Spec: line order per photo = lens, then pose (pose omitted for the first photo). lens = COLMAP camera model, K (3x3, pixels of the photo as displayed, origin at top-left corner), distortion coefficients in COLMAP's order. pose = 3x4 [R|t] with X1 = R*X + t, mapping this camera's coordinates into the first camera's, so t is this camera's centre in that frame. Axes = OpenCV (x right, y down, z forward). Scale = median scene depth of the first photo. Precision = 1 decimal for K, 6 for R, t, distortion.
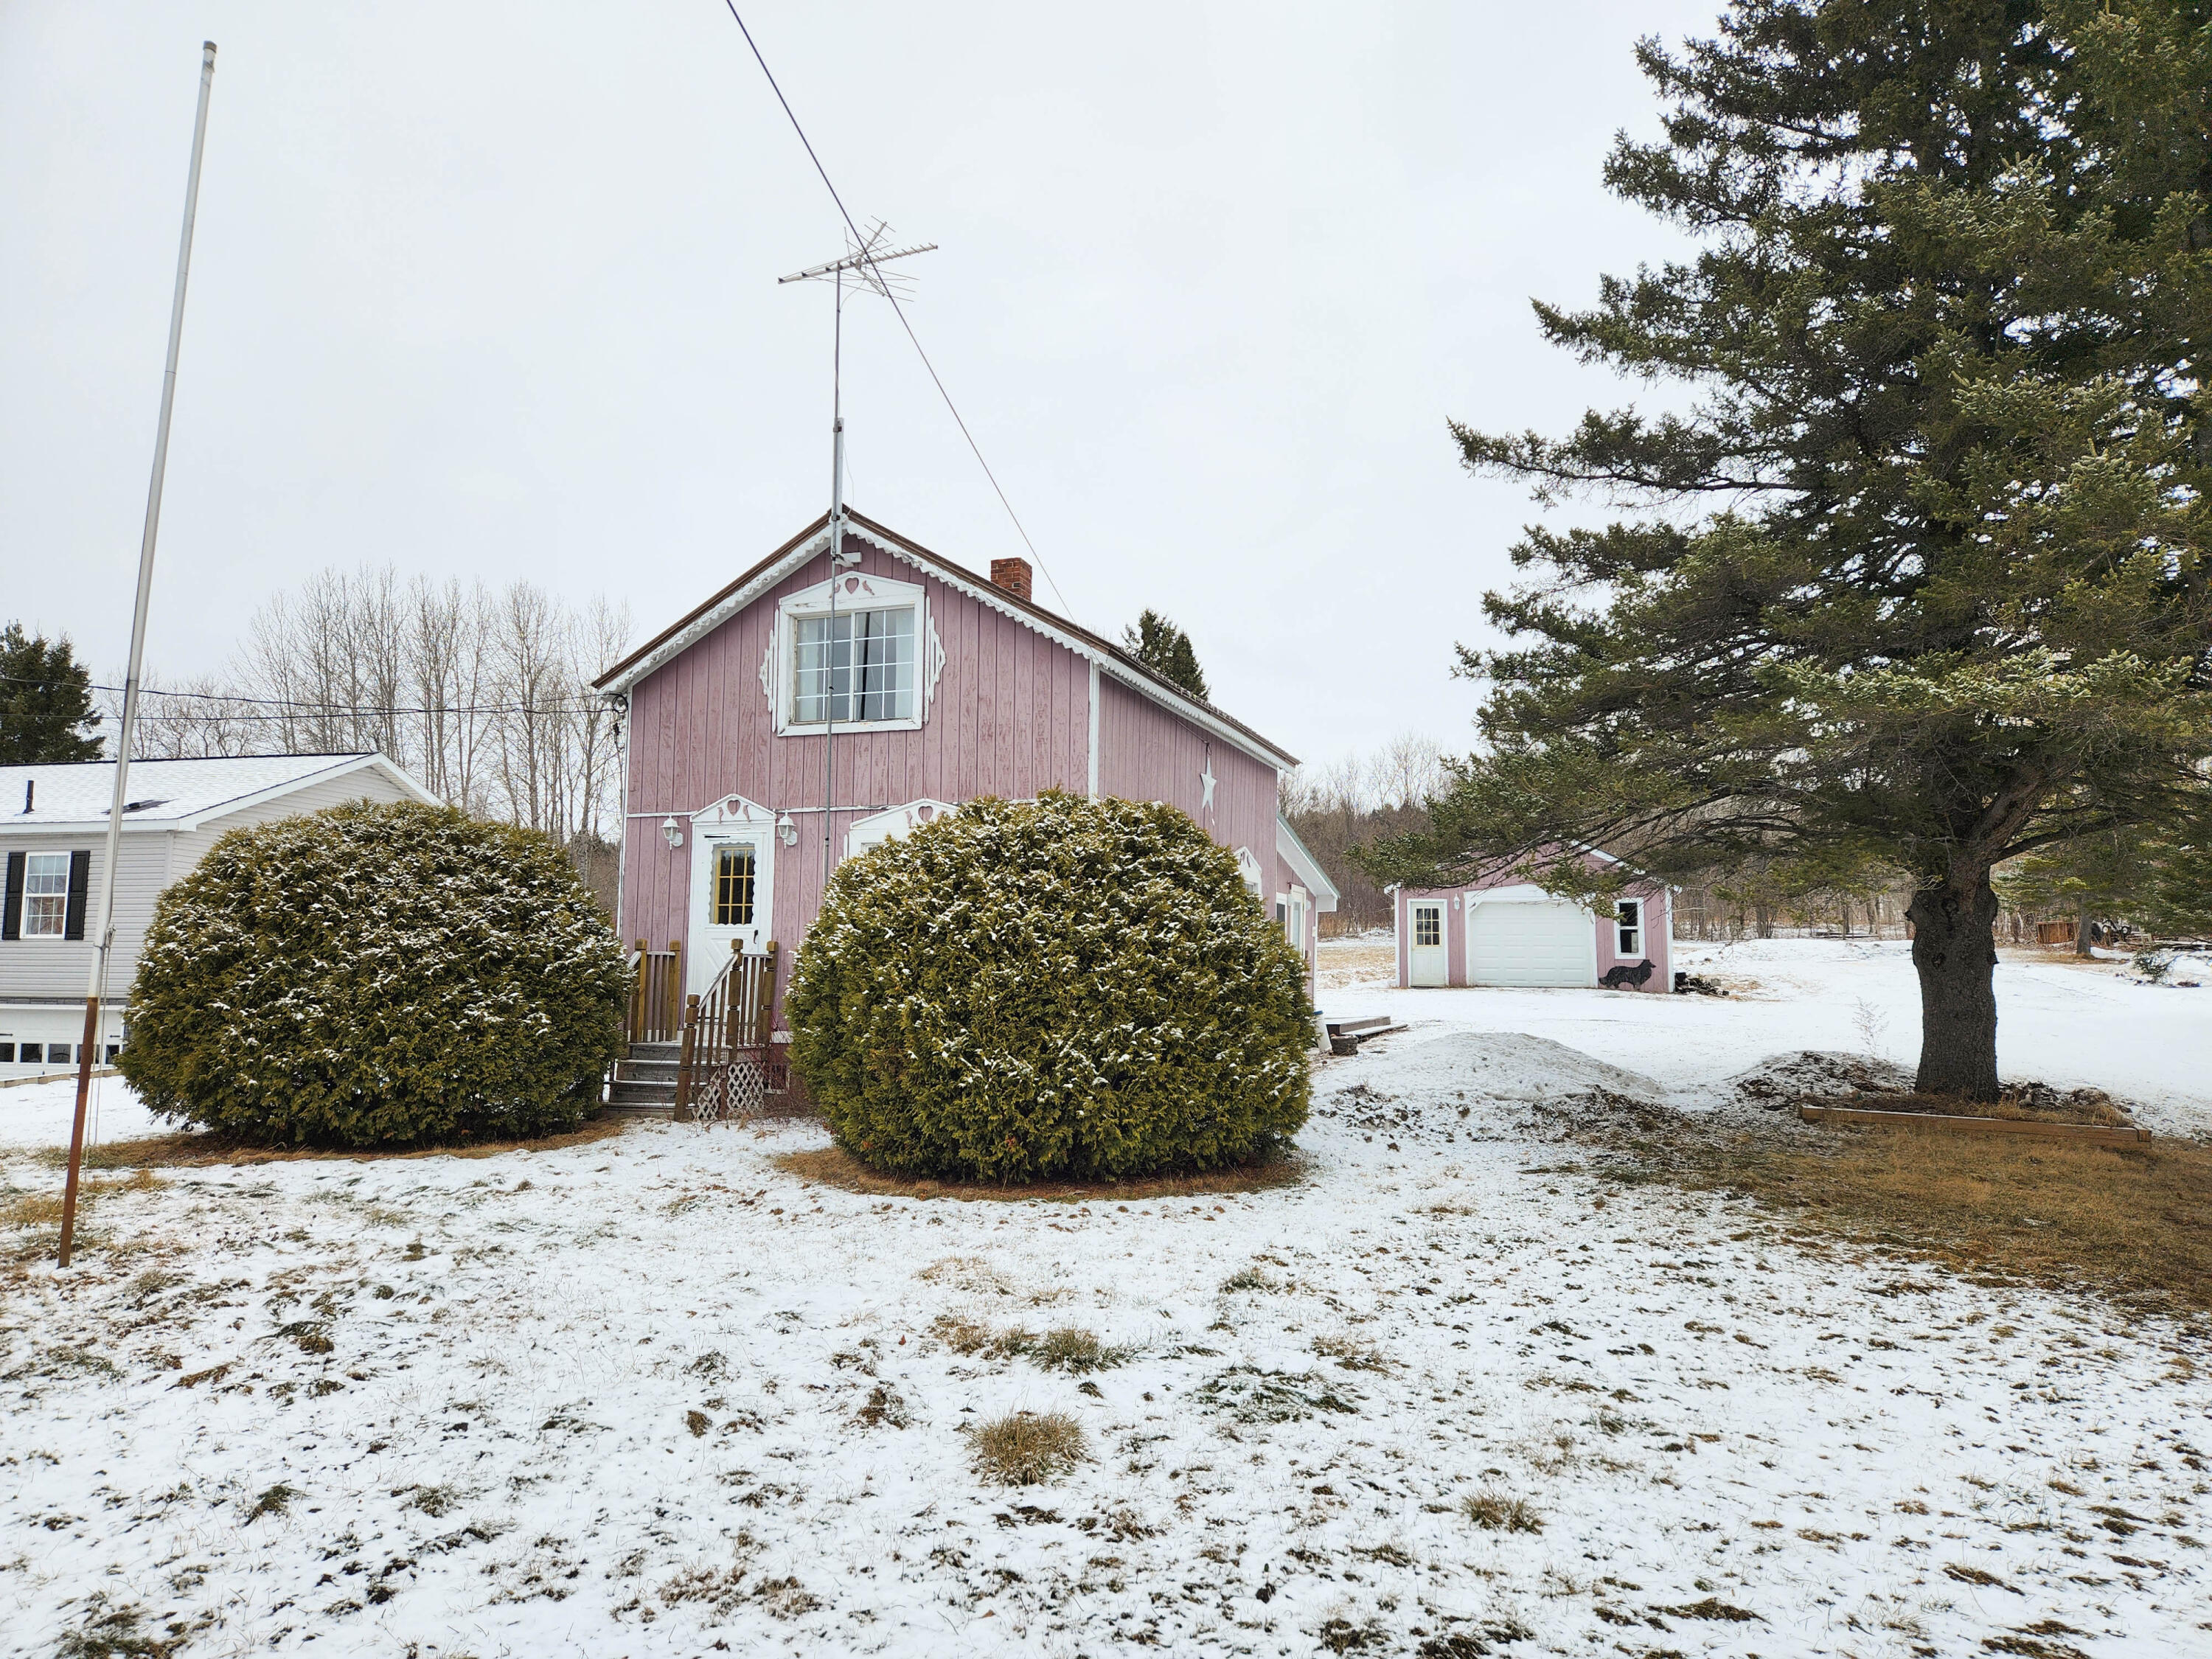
lens RADIAL K [[1465.3, 0, 1089.2], [0, 1465.3, 829.8], [0, 0, 1]] dist [0.060328, -0.057777]
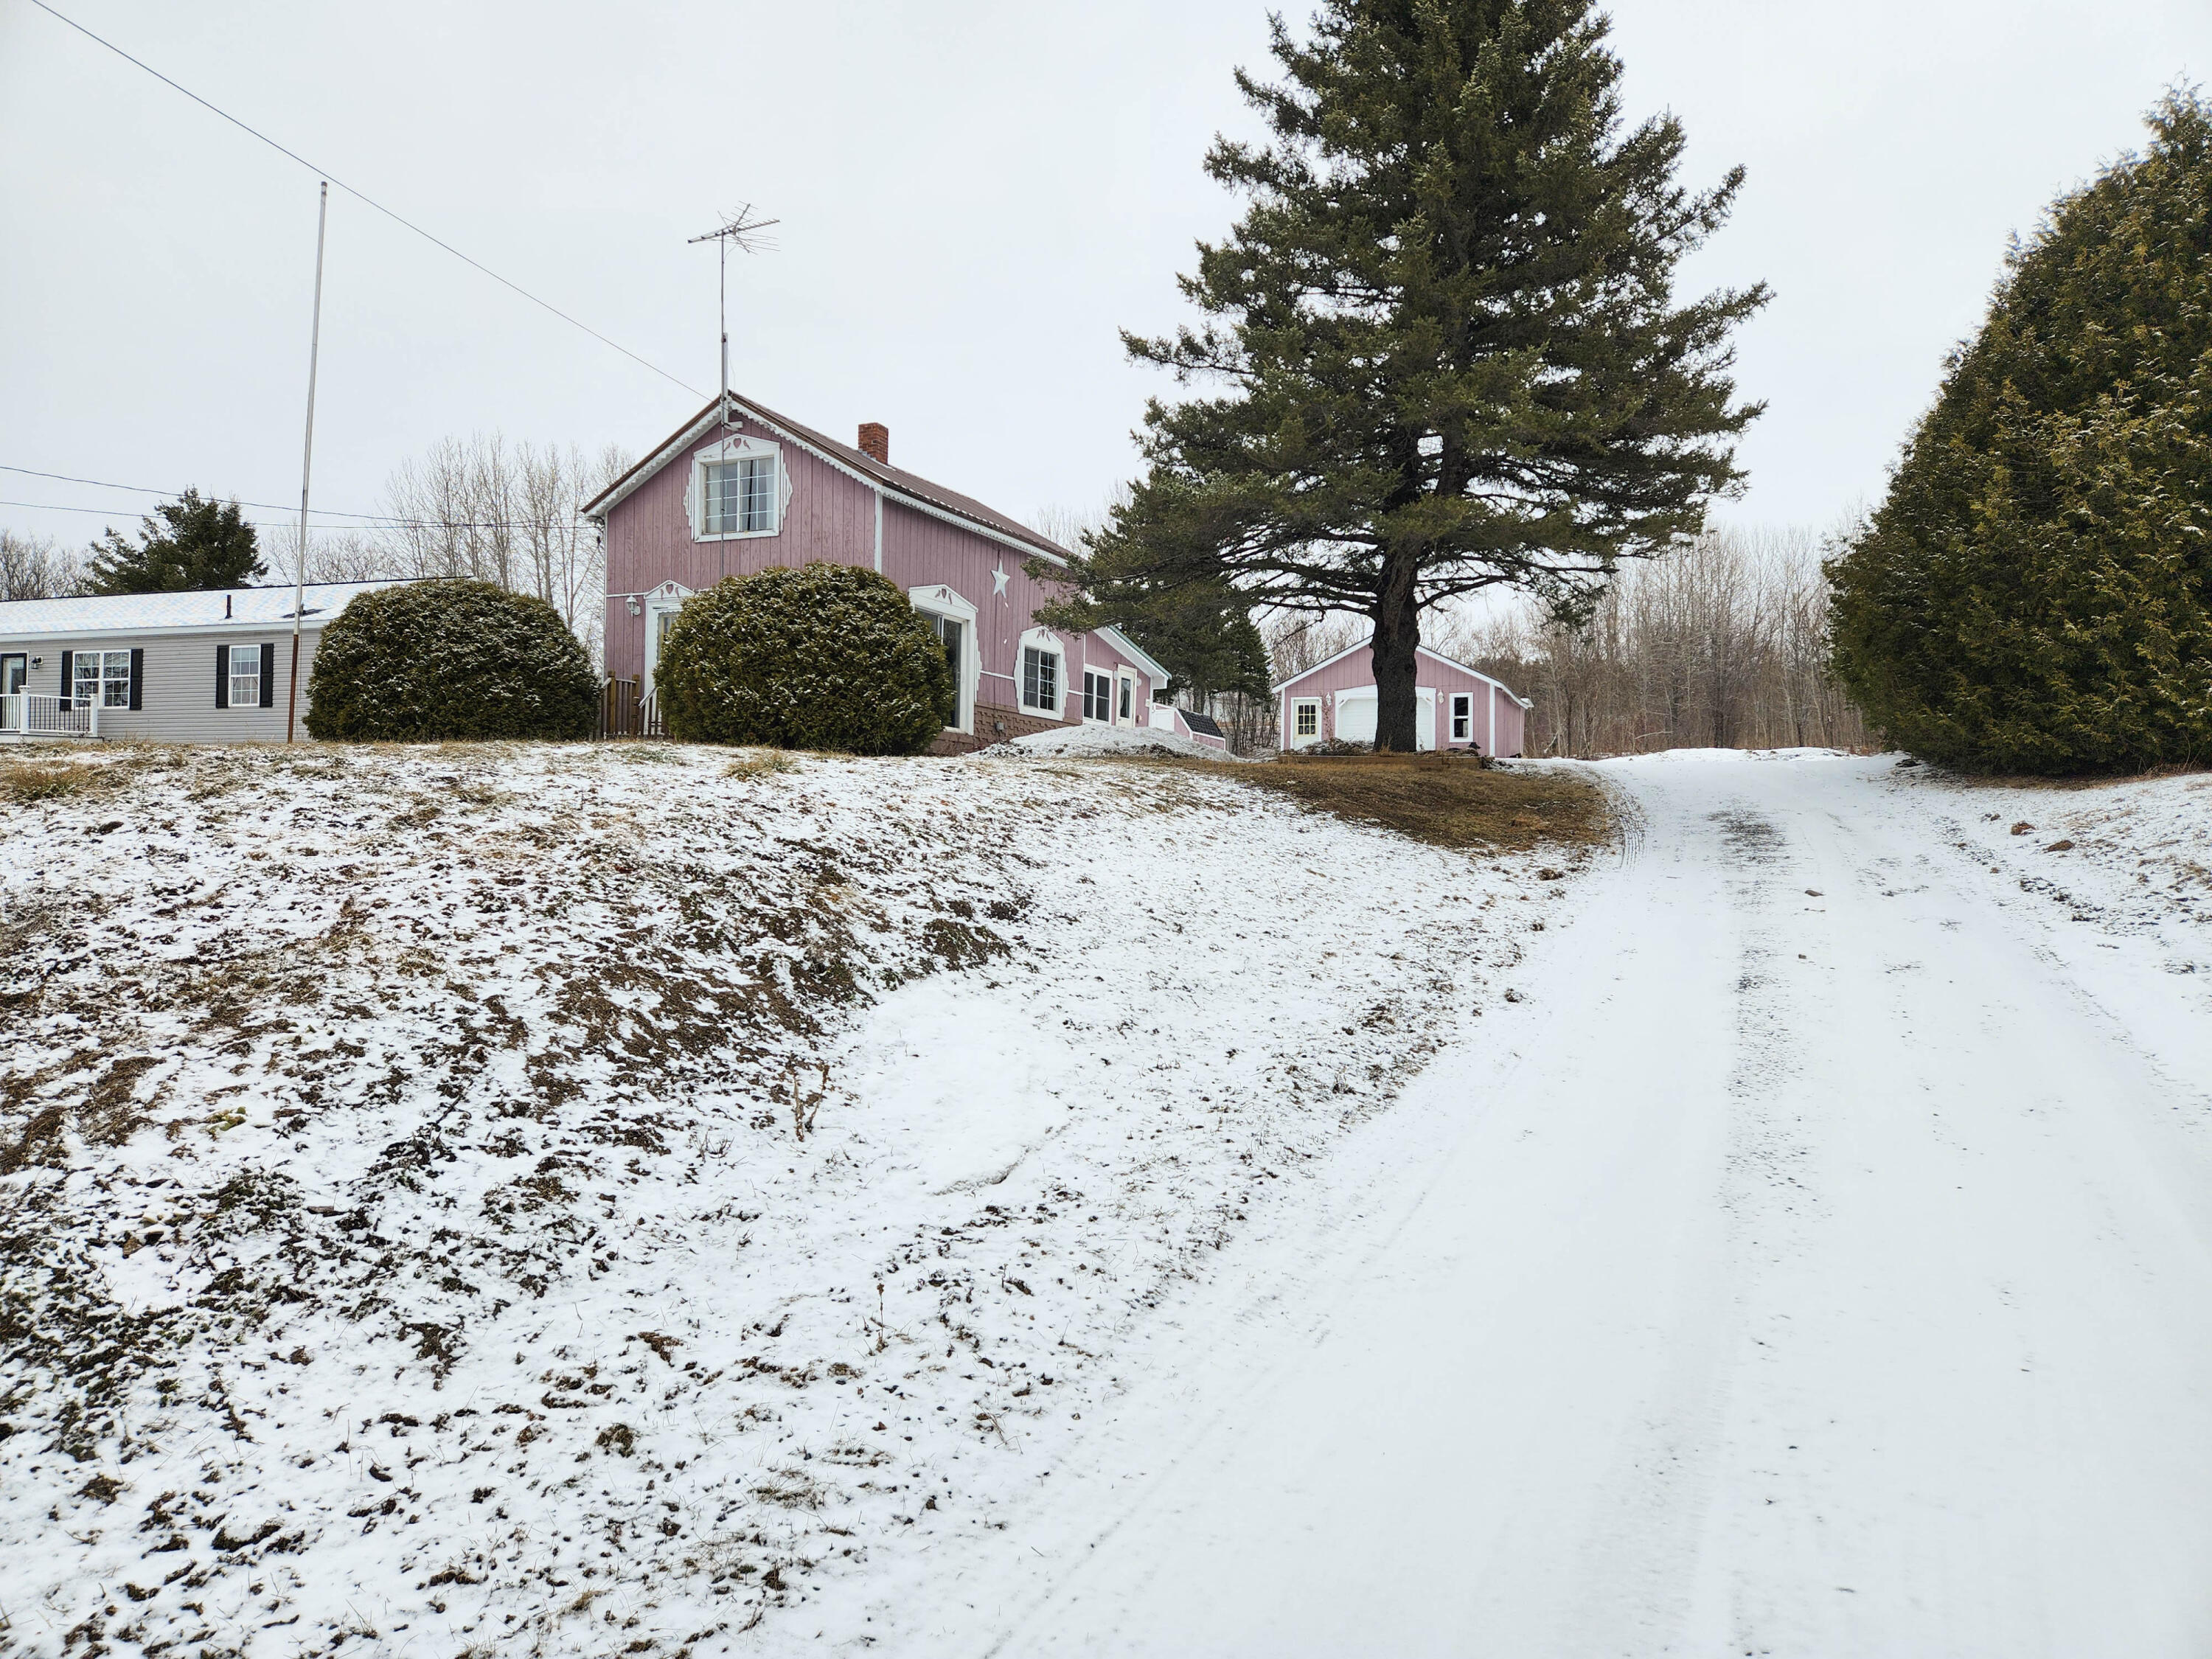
lens RADIAL K [[1465.3, 0, 1105.7], [0, 1465.3, 818.1], [0, 0, 1]] dist [0.060328, -0.057777]
pose [[0.997316, 0.003422, -0.073140, 0.347306], [0.002796, 0.996399, 0.084744, 0.099198], [0.073167, -0.084721, 0.993715, -0.564422]]
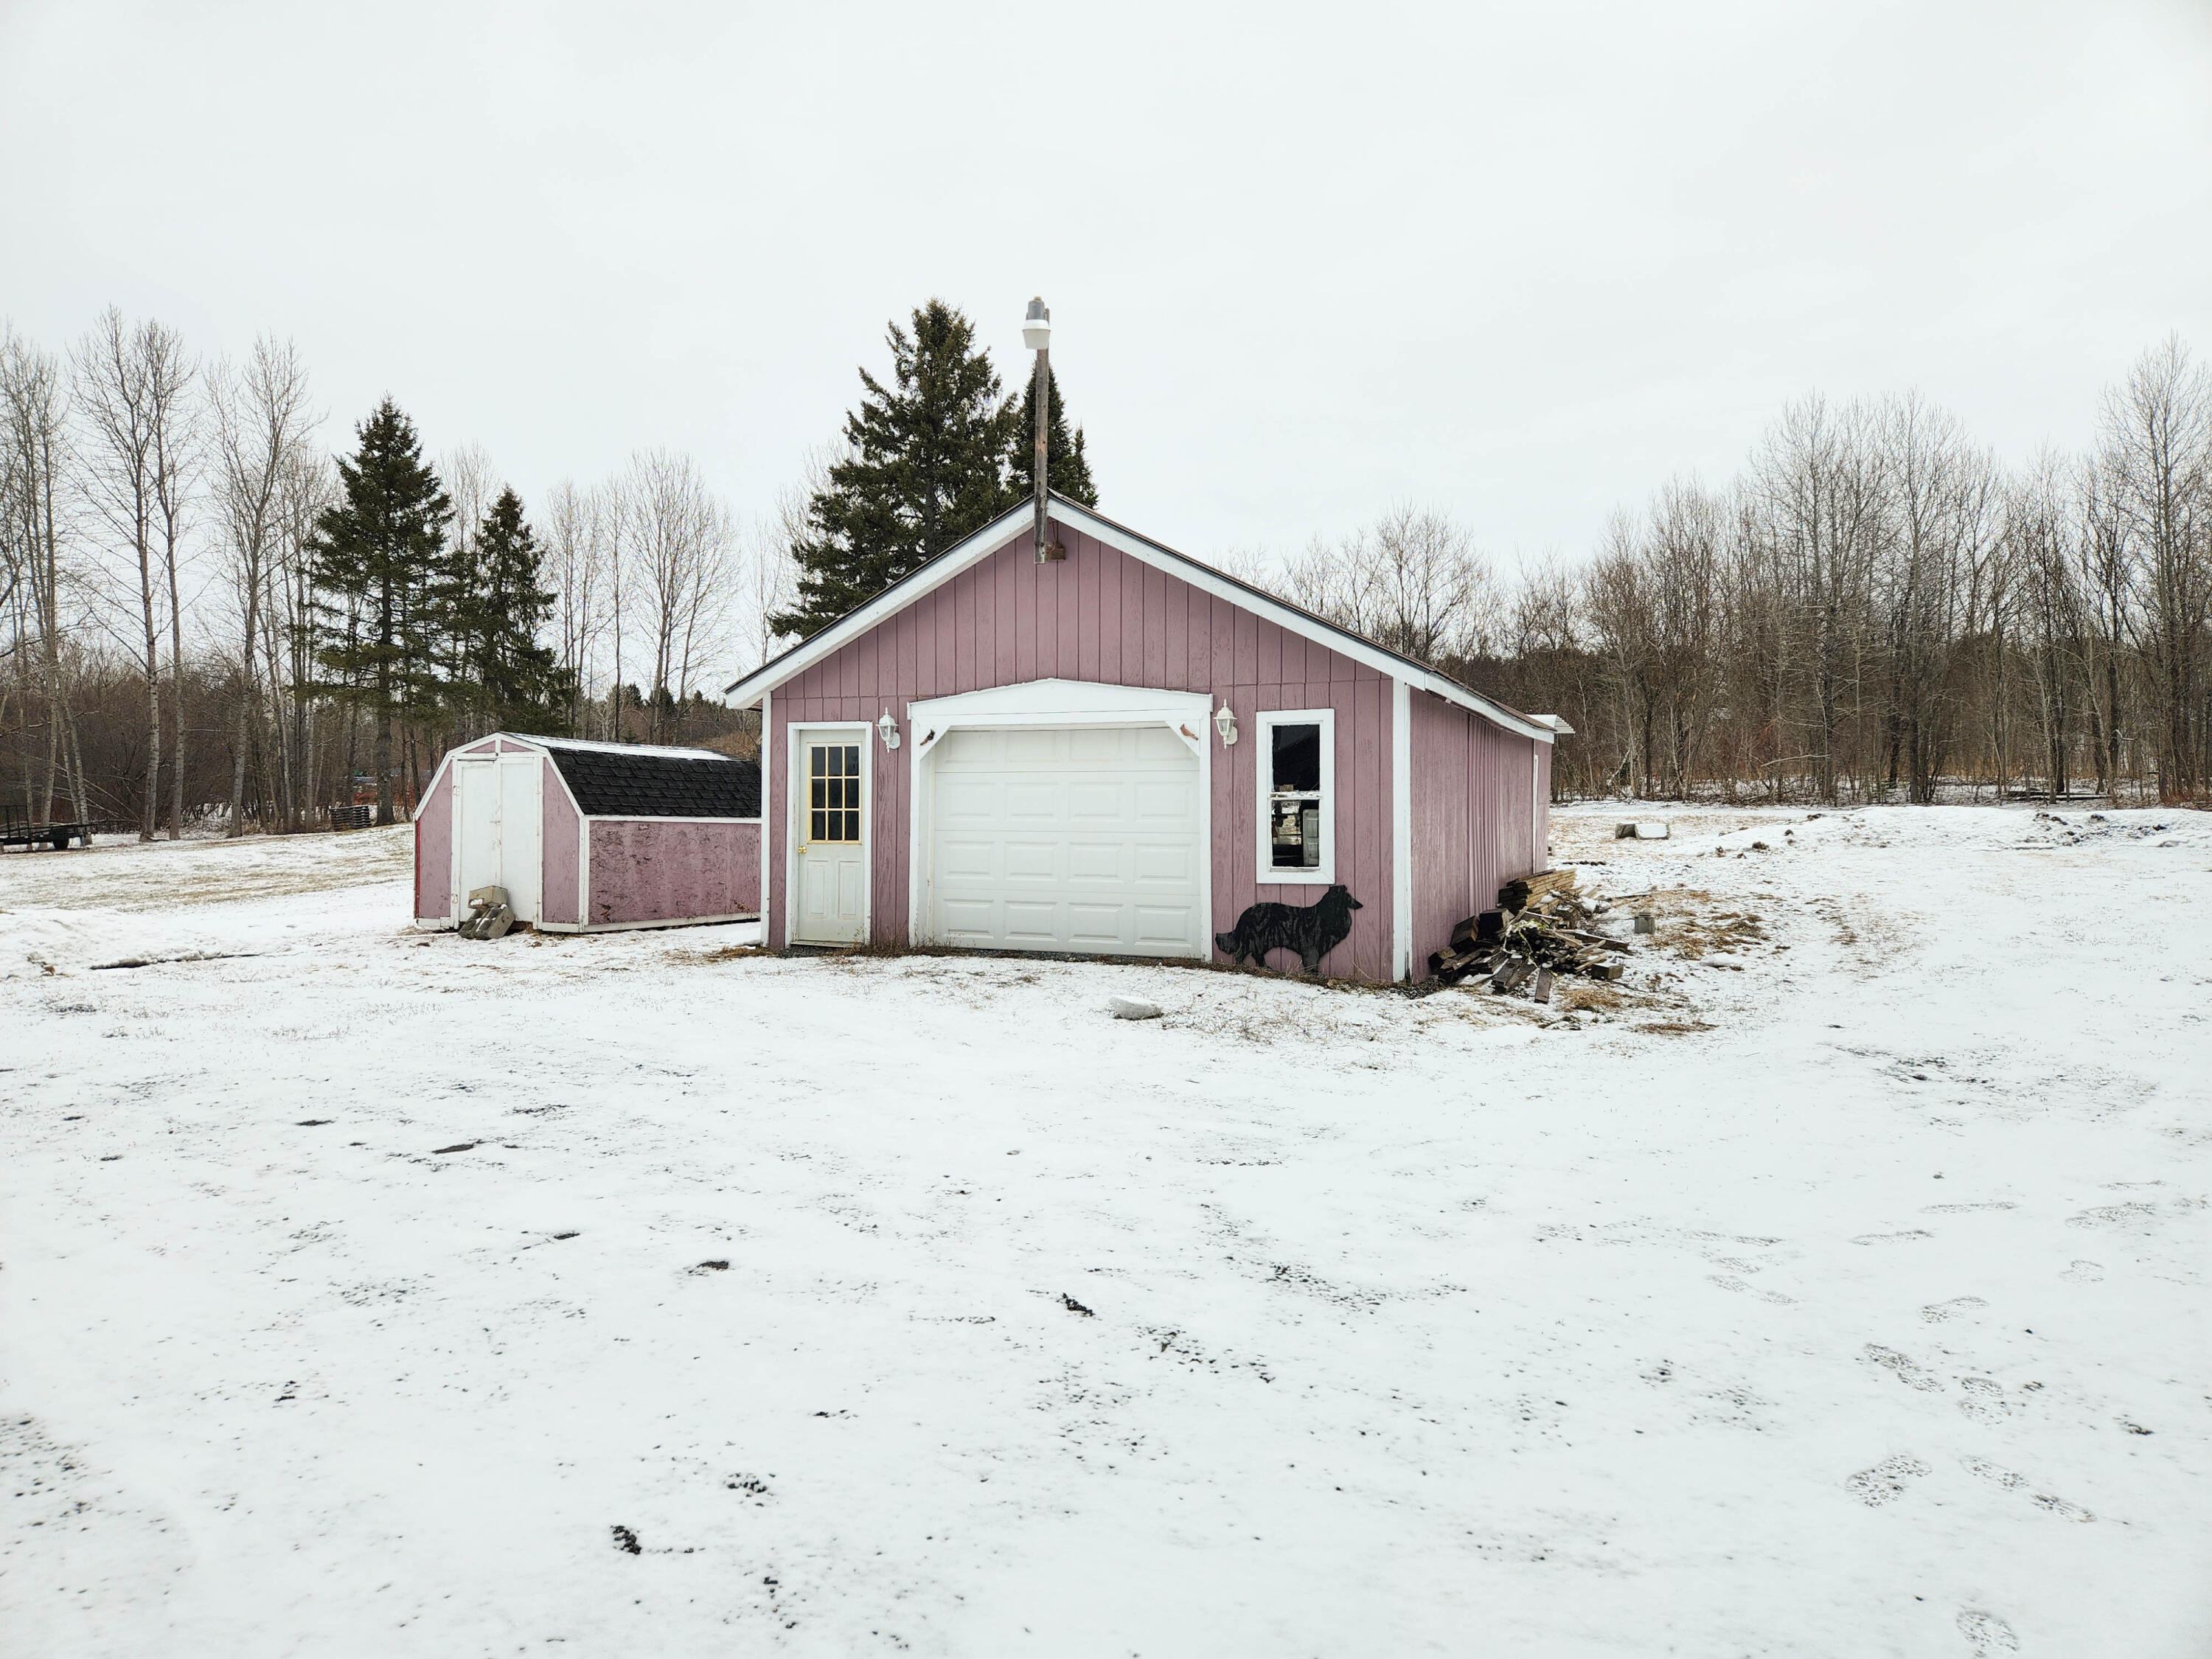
lens RADIAL K [[1465.3, 0, 1108.7], [0, 1465.3, 821.7], [0, 0, 1]] dist [0.060328, -0.057777]
pose [[0.993704, -0.000401, -0.112037, 0.789252], [0.010492, 0.995932, 0.089493, 0.089552], [0.111545, -0.090105, 0.989666, 1.422561]]
